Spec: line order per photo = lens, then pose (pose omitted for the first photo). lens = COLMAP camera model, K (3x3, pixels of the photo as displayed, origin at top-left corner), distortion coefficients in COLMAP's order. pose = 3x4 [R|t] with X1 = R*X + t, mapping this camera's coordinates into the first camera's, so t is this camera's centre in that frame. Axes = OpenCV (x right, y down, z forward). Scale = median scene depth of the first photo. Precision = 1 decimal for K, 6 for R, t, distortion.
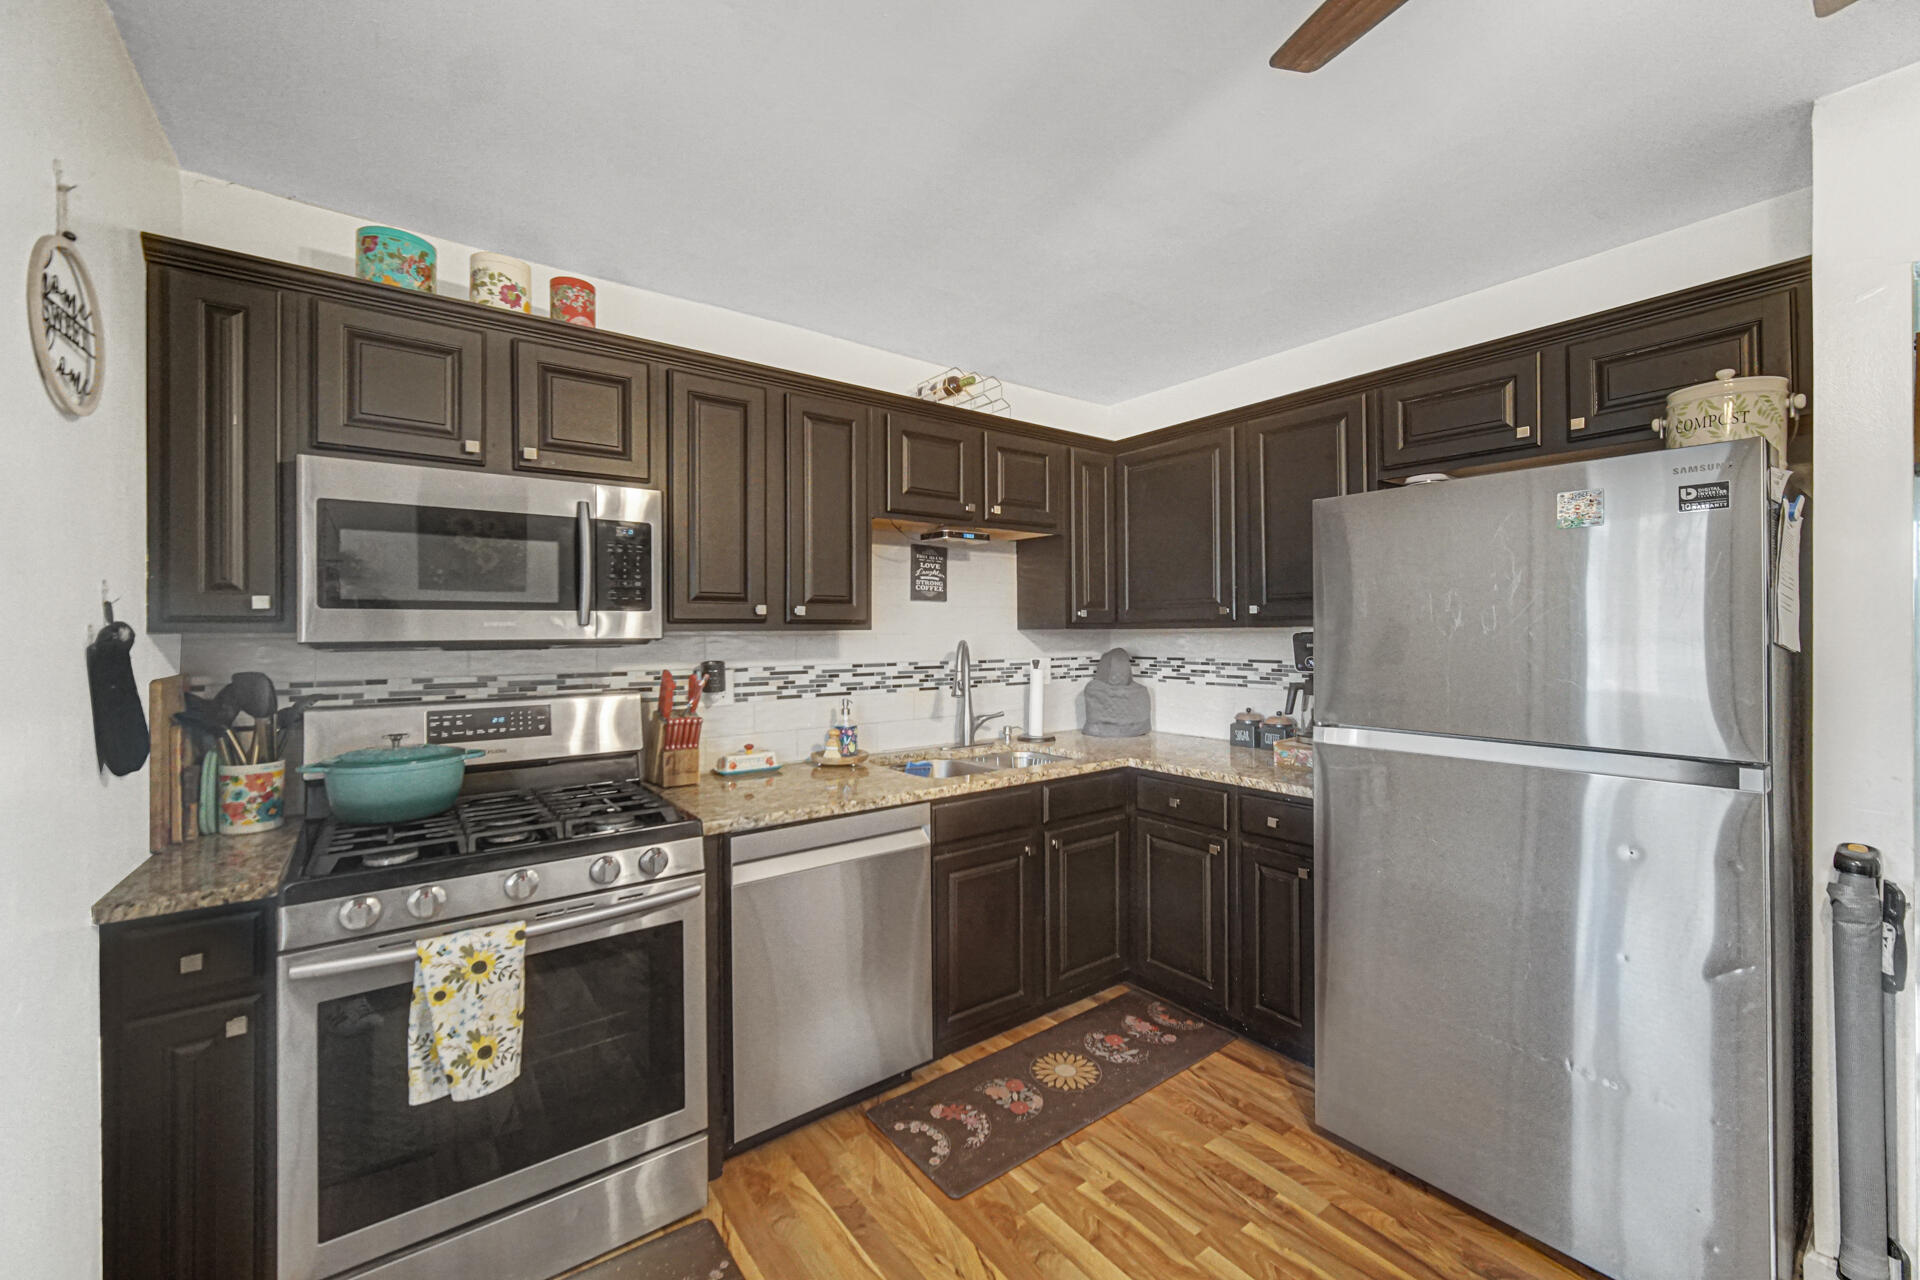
lens RADIAL K [[763.1, 0, 958.5], [0, 763.1, 631.6], [0, 0, 1]] dist [0.001295, -0.000351]
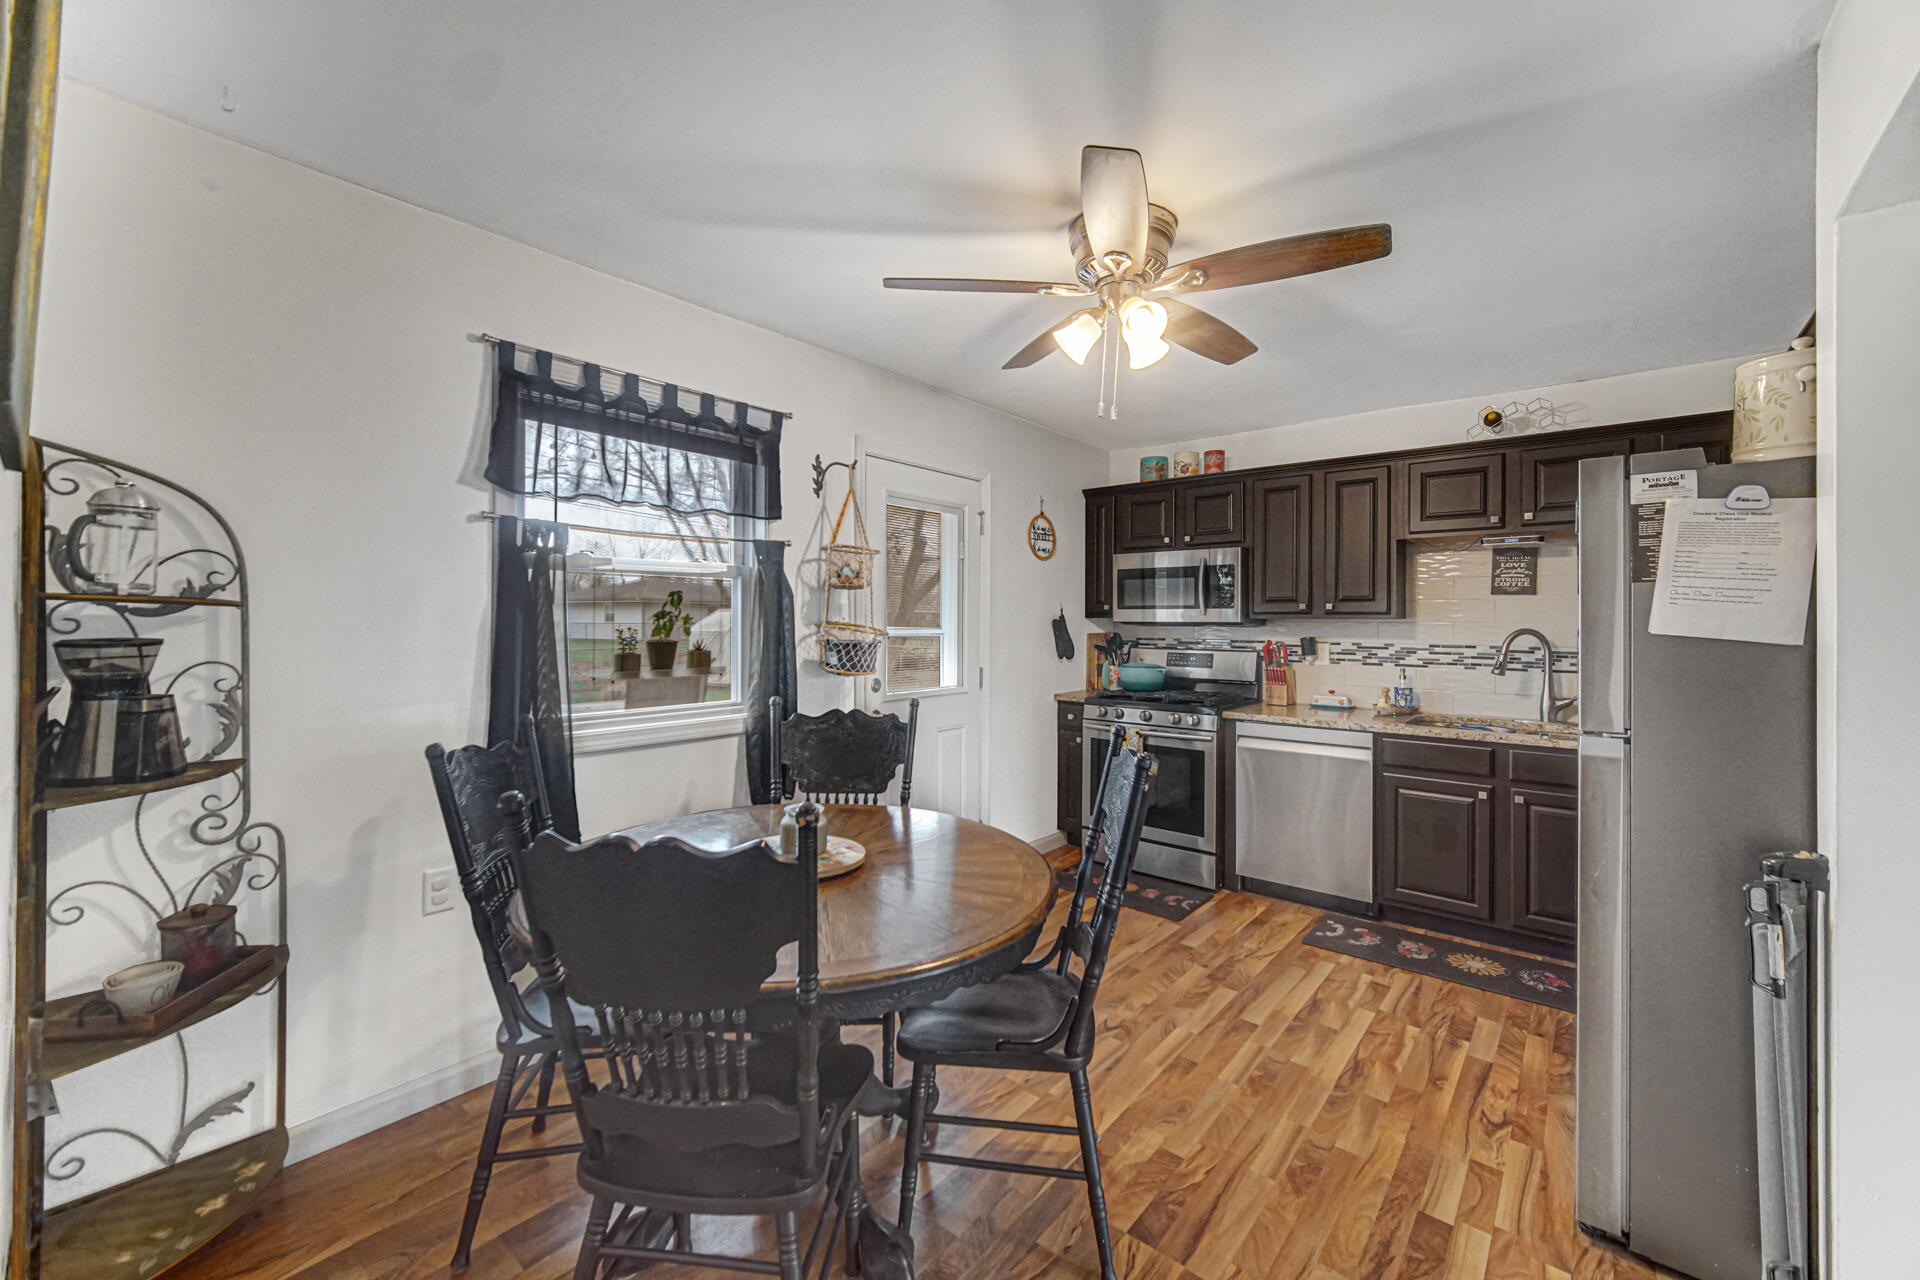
lens RADIAL K [[763.1, 0, 957.1], [0, 763.1, 608.3], [0, 0, 1]] dist [0.001295, -0.000351]
pose [[0.234214, -0.006731, -0.972162, 1.331918], [-0.006040, 0.999947, -0.008378, -0.006535], [0.972166, 0.007834, 0.234161, -0.167679]]
